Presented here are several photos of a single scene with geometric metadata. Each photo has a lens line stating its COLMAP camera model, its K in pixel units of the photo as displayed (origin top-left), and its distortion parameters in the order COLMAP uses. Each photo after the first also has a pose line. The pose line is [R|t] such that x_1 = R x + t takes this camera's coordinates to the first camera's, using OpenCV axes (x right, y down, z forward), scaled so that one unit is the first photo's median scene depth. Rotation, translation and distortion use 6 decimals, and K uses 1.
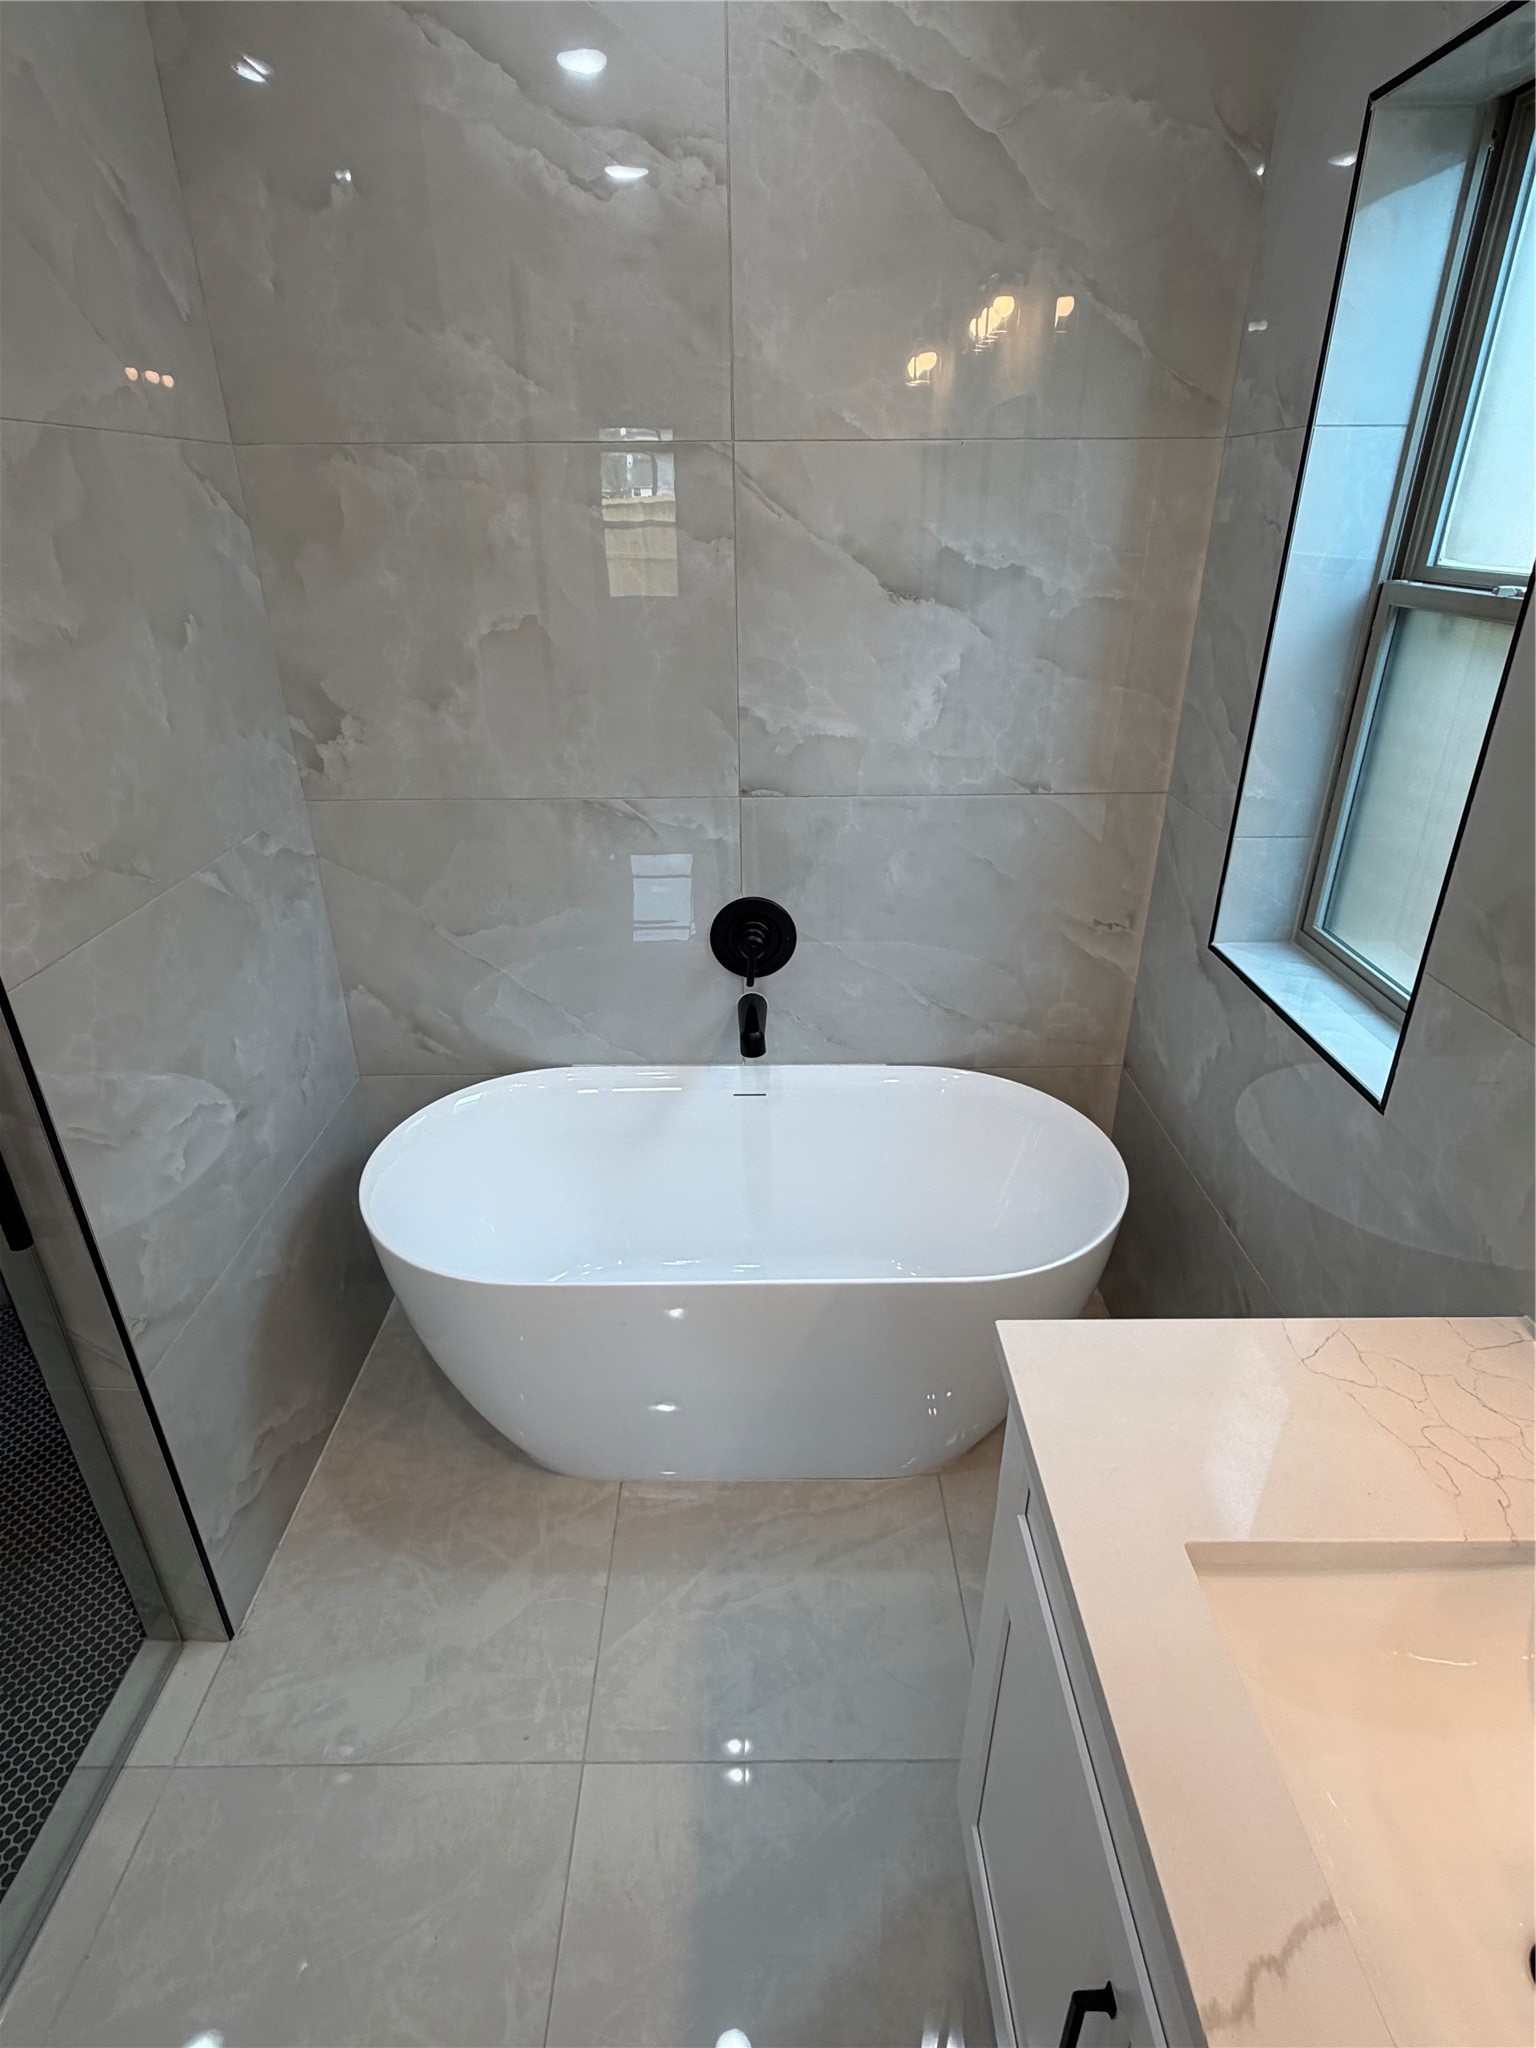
lens RADIAL K [[1055.2, 0, 762.9], [0, 1055.2, 1014.9], [0, 0, 1]] dist [0.002125, -0.001037]
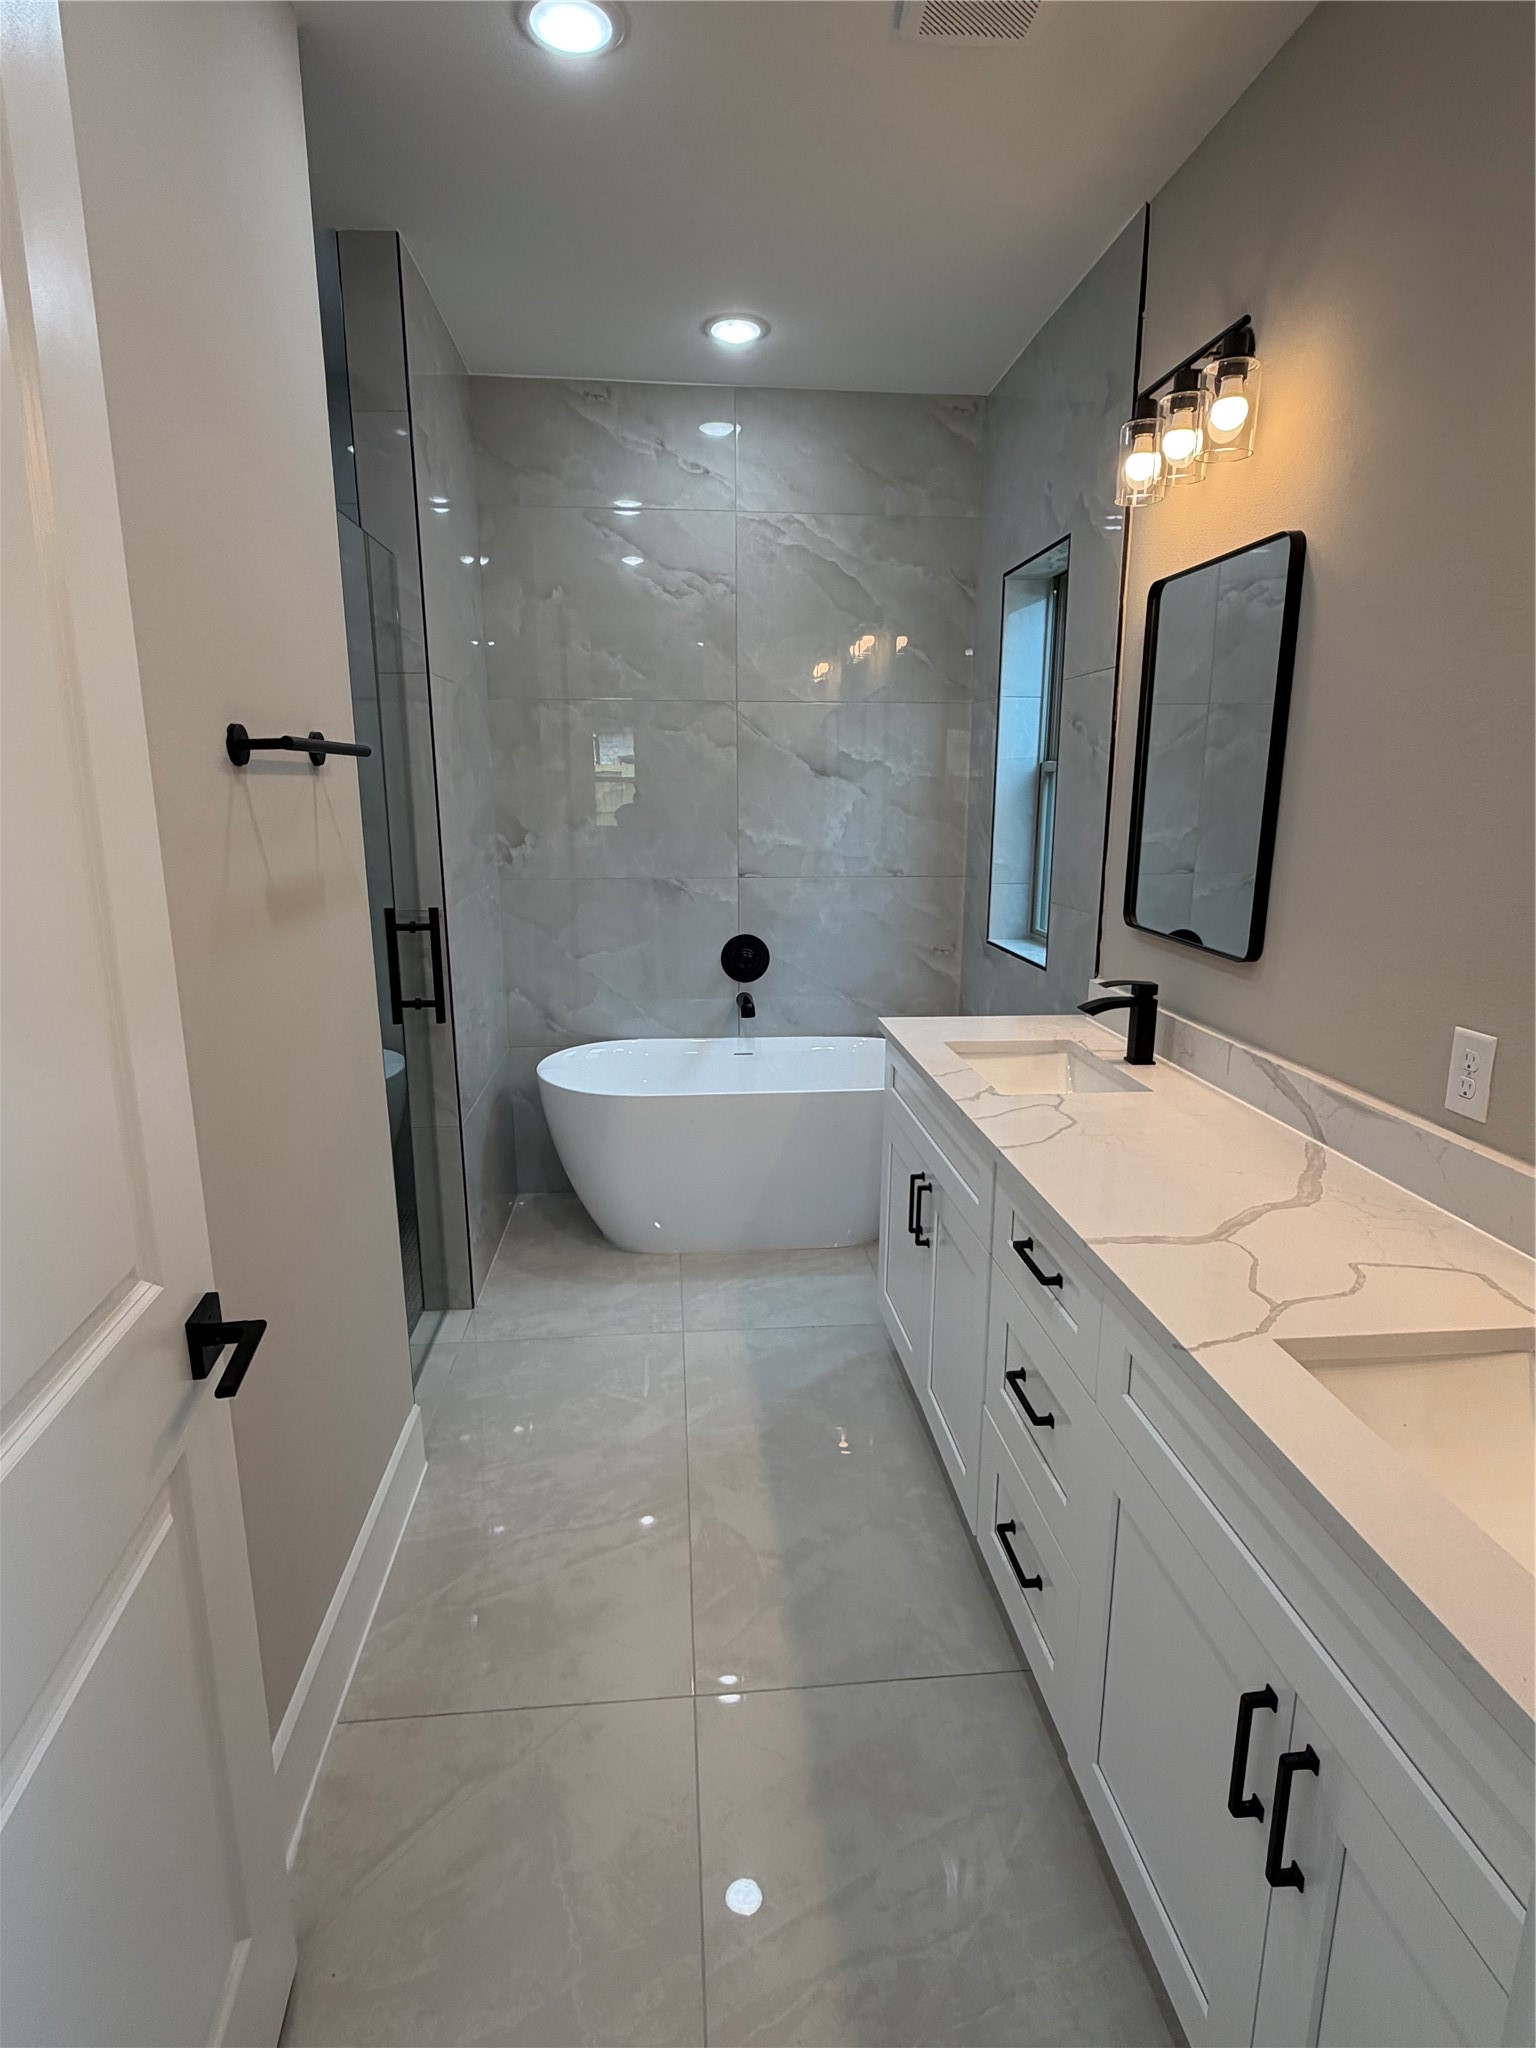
lens RADIAL K [[1061.8, 0, 768.0], [0, 1061.8, 1024.0], [0, 0, 1]] dist [0.001367, -0.000922]
pose [[0.995997, -0.012623, 0.088496, -0.148591], [0.032389, 0.973672, -0.225643, 0.499288], [-0.083318, 0.227606, 0.970182, -0.806474]]
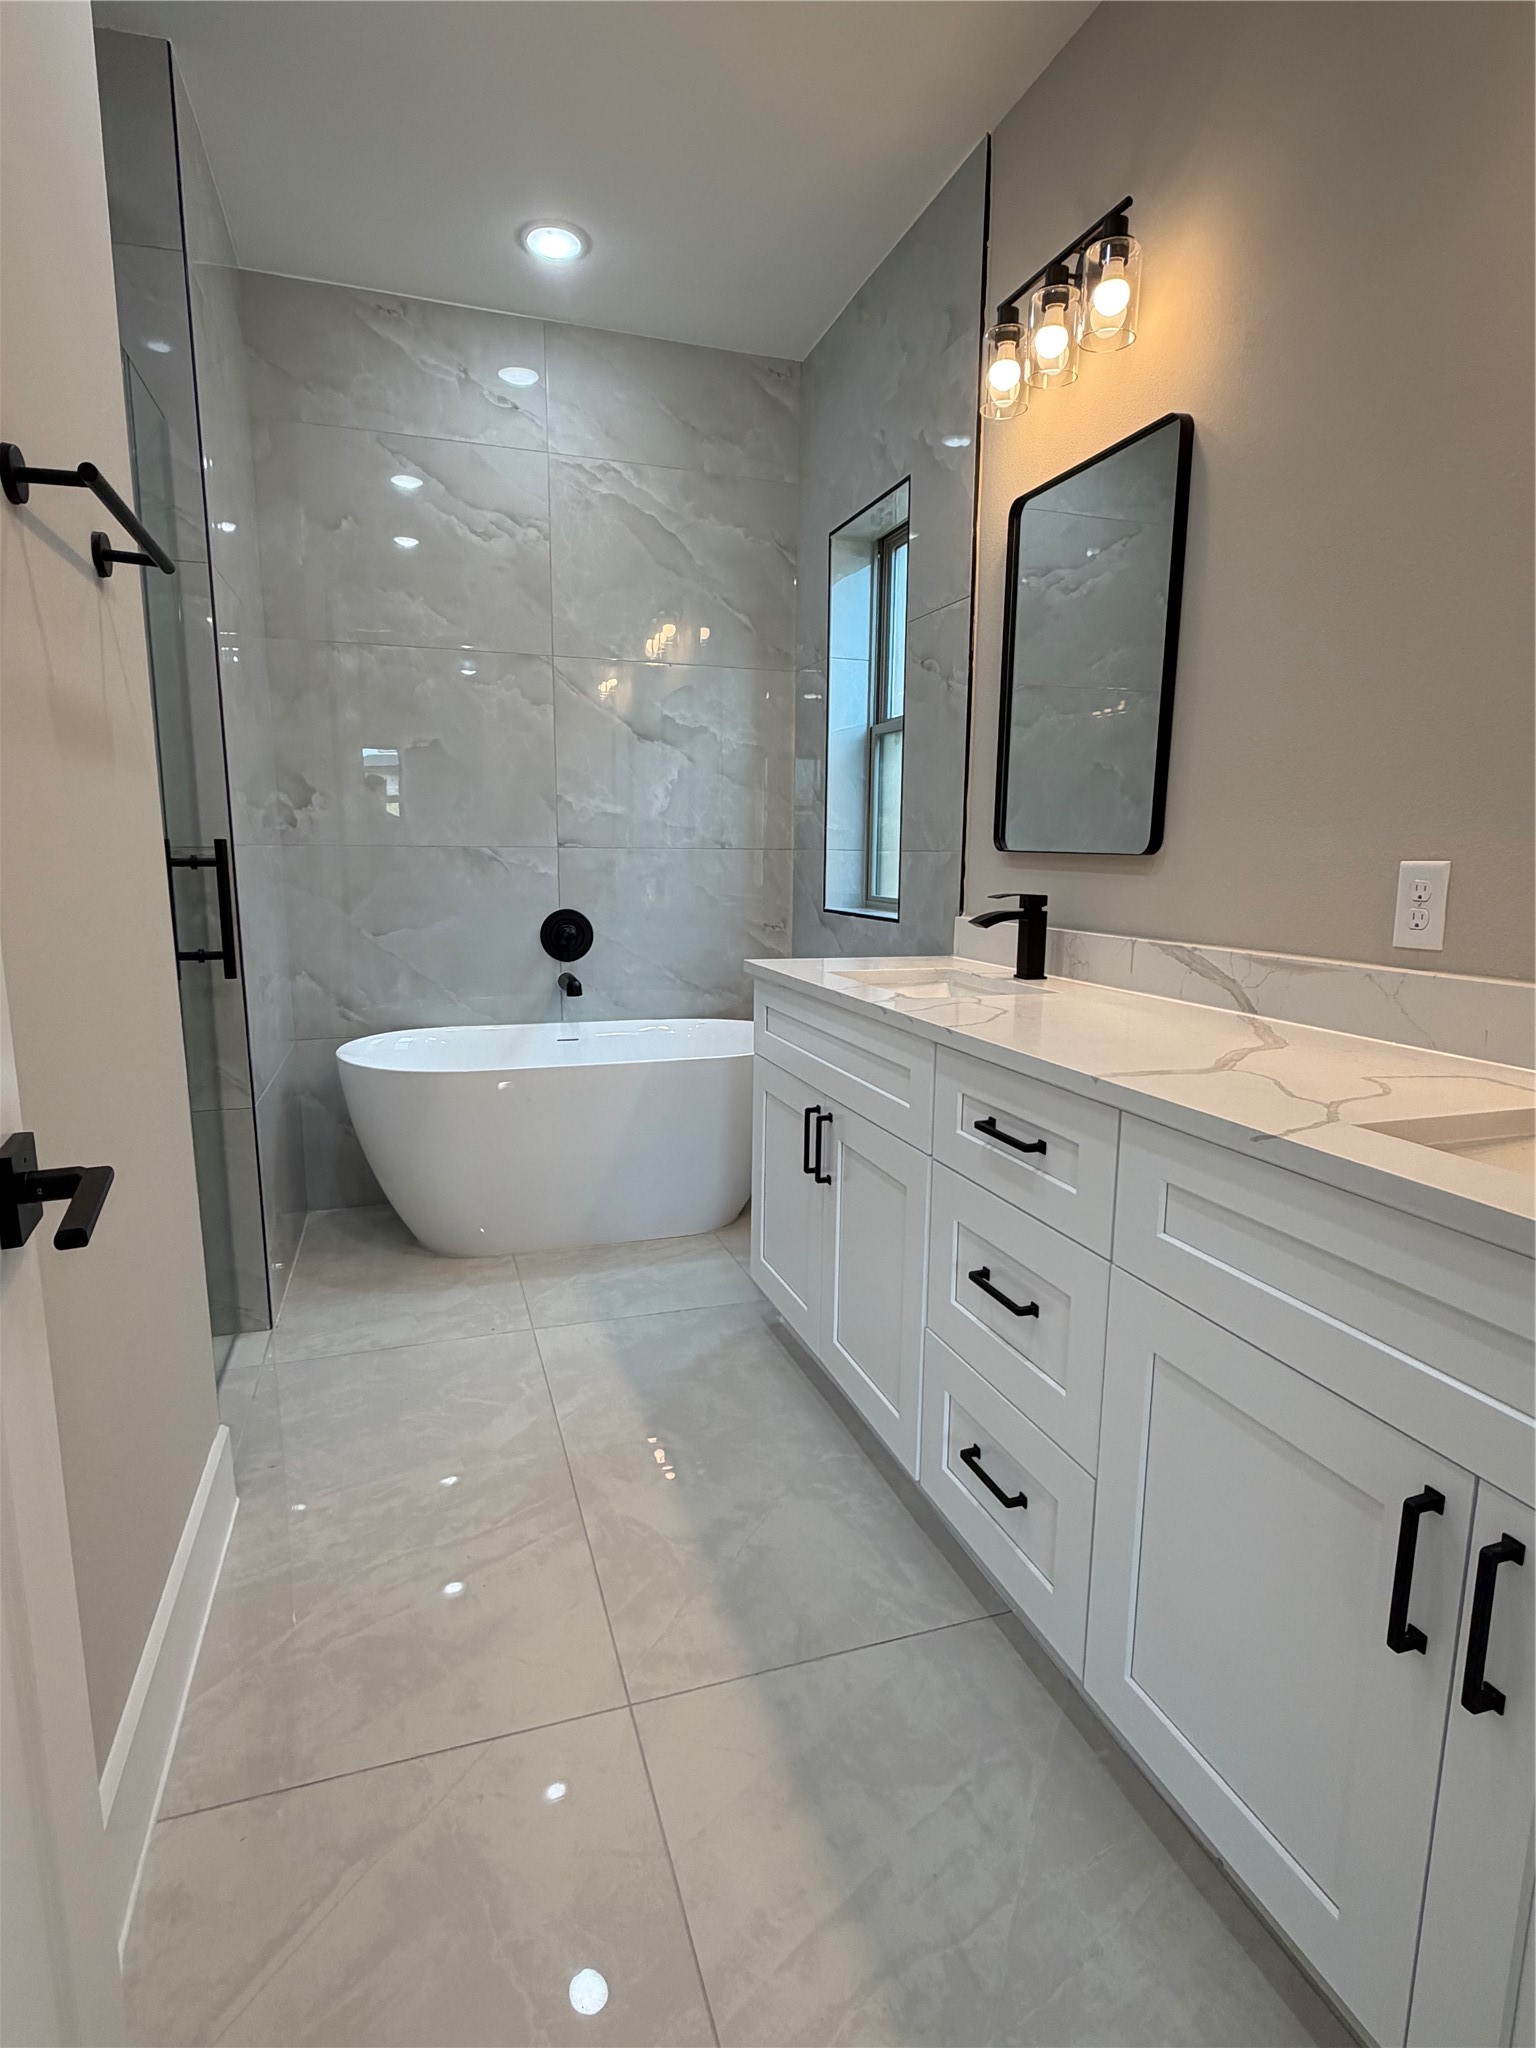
lens RADIAL K [[1059.7, 0, 764.6], [0, 1059.7, 1031.7], [0, 0, 1]] dist [-0.000678, -0.000604]
pose [[0.949979, -0.039010, 0.309867, -0.265962], [0.123502, 0.958220, -0.257995, 0.606013], [-0.286856, 0.283359, 0.915107, -0.625372]]
